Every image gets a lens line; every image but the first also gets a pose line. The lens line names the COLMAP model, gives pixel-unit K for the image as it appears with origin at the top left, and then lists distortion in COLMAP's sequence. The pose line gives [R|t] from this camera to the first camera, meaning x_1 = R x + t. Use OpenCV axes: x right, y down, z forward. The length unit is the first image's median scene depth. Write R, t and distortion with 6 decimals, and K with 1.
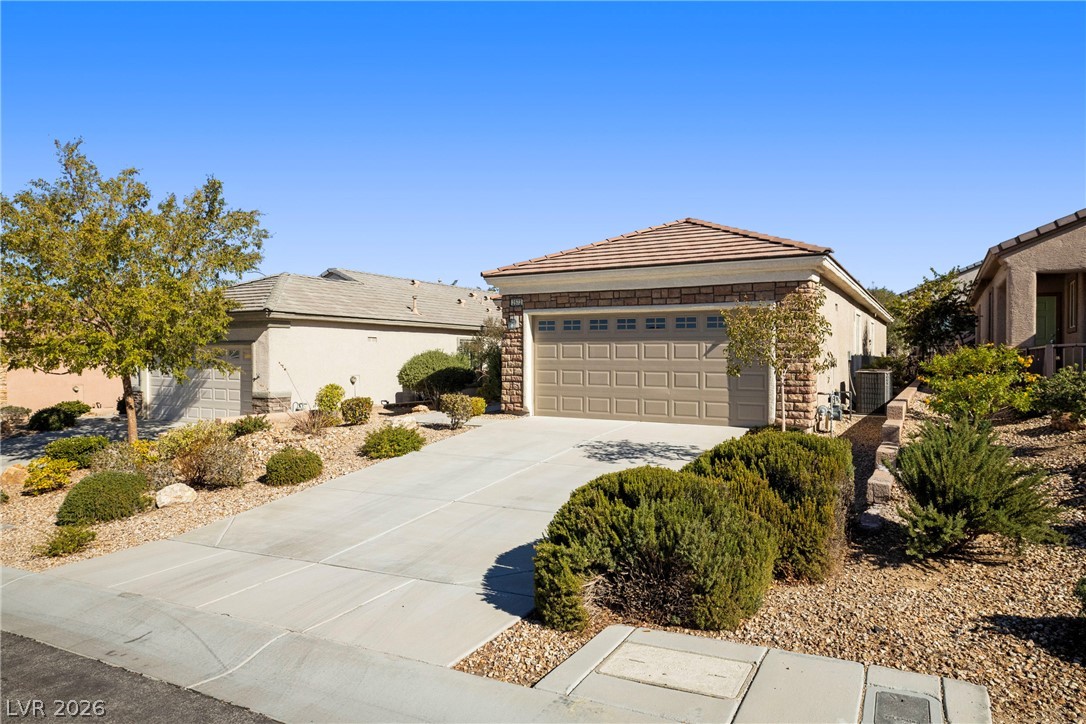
lens RADIAL K [[689.2, 0, 543.0], [0, 689.2, 362.0], [0, 0, 1]] dist [0.015353, 0.000583]
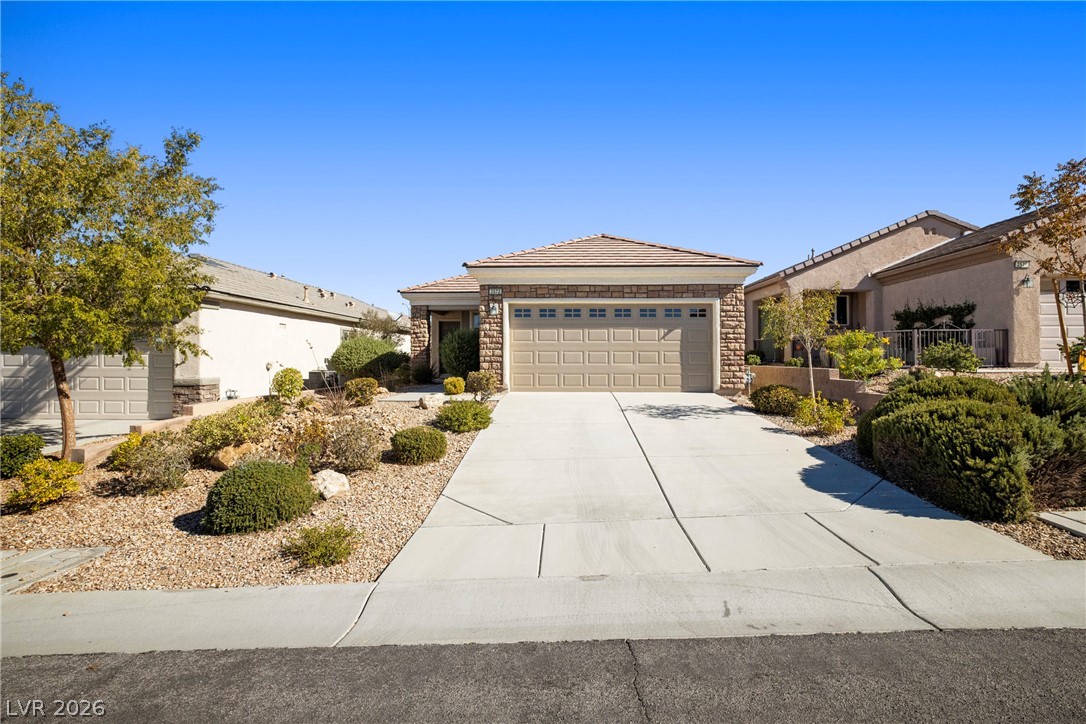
lens RADIAL K [[547.9, 0, 543.0], [0, 547.9, 362.0], [0, 0, 1]] dist [-0.018865, 0.000302]
pose [[0.881175, -0.007406, 0.472732, -0.396817], [0.006766, 0.999972, 0.003054, 0.026439], [-0.472742, 0.000507, 0.881201, 0.175277]]
